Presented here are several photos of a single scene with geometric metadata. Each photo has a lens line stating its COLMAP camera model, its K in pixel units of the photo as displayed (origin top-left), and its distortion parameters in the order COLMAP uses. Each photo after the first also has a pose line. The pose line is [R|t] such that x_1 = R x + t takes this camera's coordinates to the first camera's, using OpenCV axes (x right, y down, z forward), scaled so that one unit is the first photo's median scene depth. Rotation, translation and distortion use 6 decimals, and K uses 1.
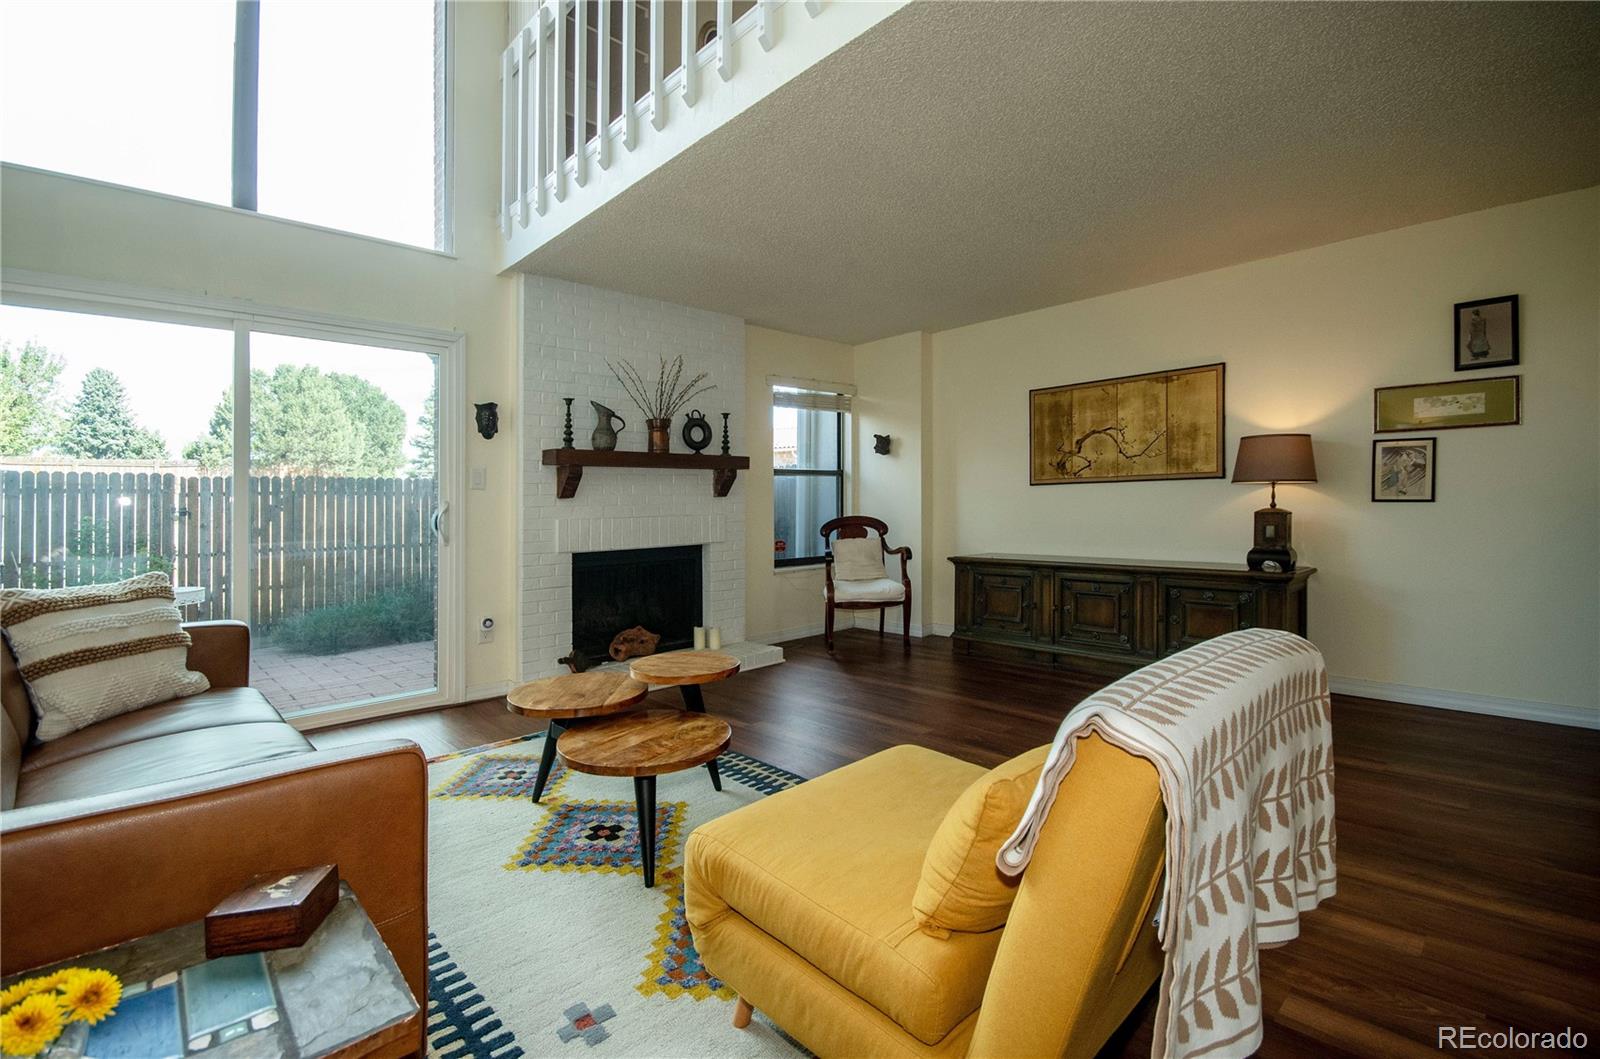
lens RADIAL K [[707.5, 0, 804.1], [0, 707.5, 501.5], [0, 0, 1]] dist [-0.003725, -0.000172]
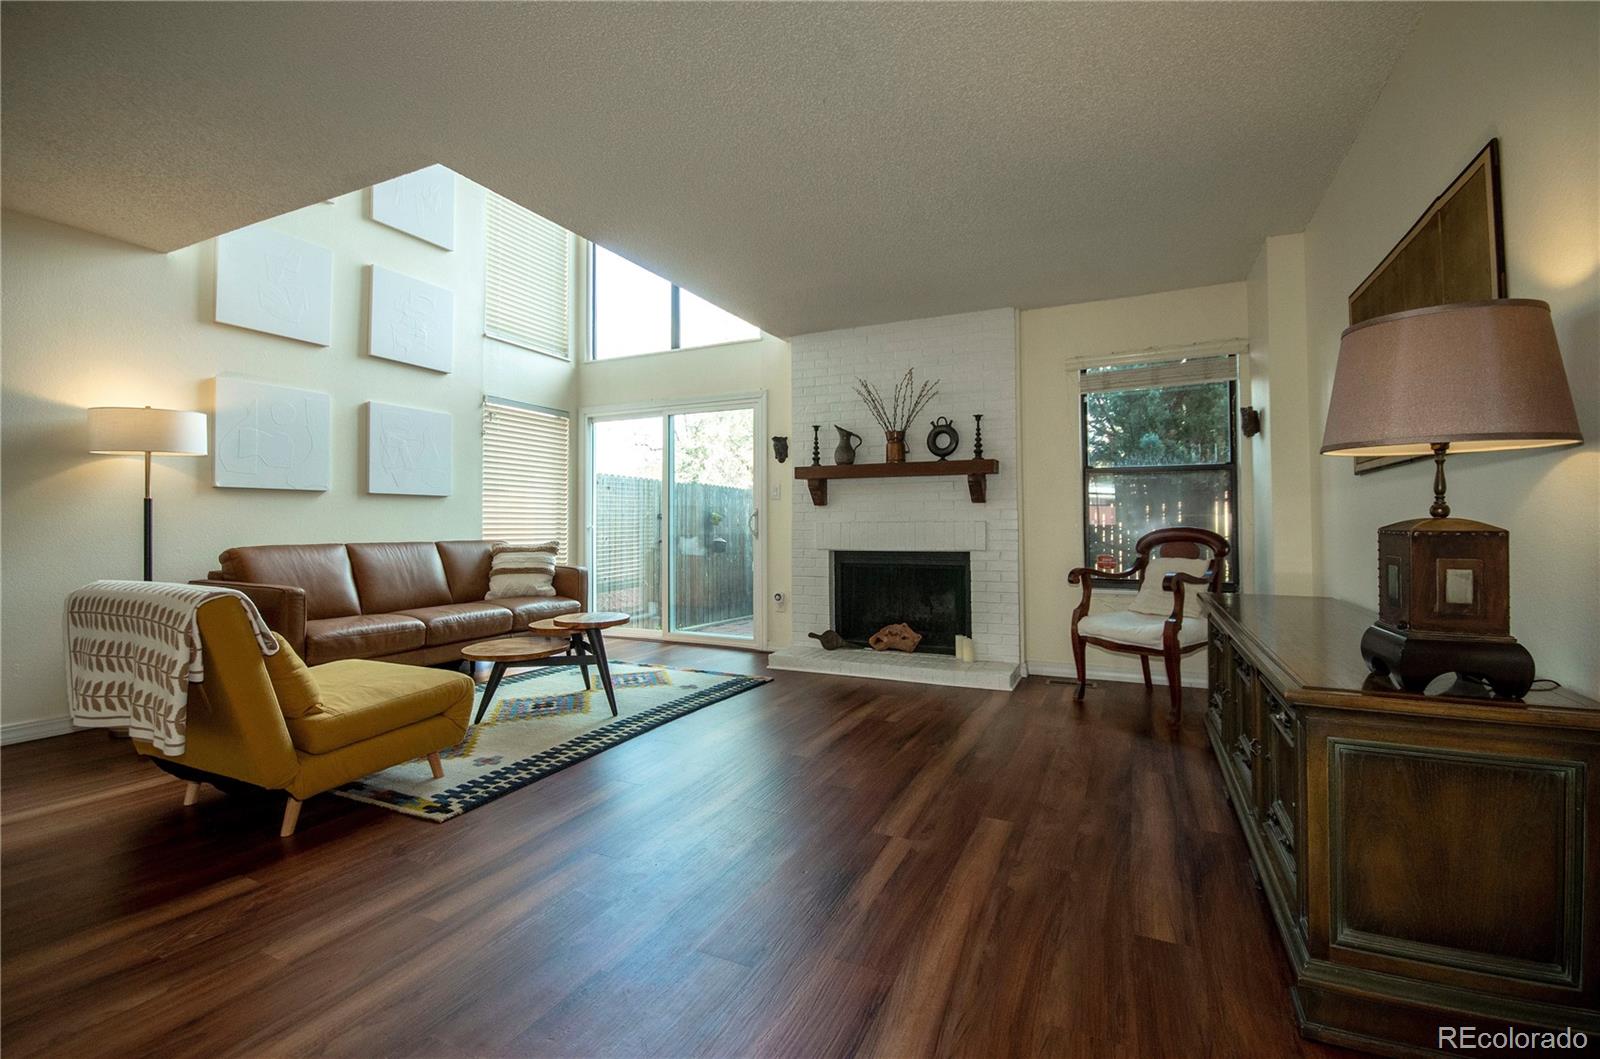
lens RADIAL K [[707.5, 0, 804.1], [0, 707.5, 501.5], [0, 0, 1]] dist [-0.003725, -0.000172]
pose [[0.354905, -0.012887, -0.934813, 0.753627], [0.001110, 0.999910, -0.013363, 0.003964], [0.934902, 0.003705, 0.354888, 0.487305]]
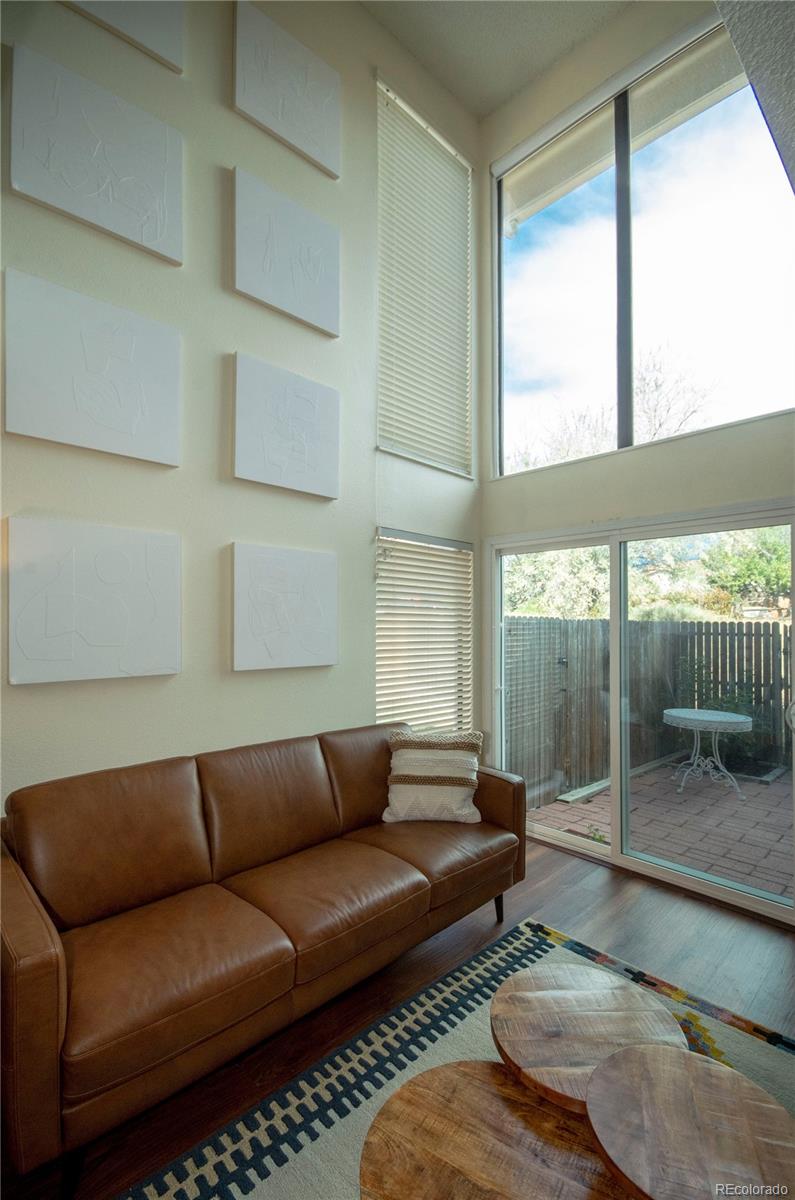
lens RADIAL K [[530.6, 0, 397.5], [0, 530.6, 600.0], [0, 0, 1]] dist [-0.003725, -0.000172]
pose [[0.005523, -0.021267, -0.999759, 0.124603], [0.000361, 0.999774, -0.021265, -0.084308], [0.999985, -0.000244, 0.005529, 0.427241]]
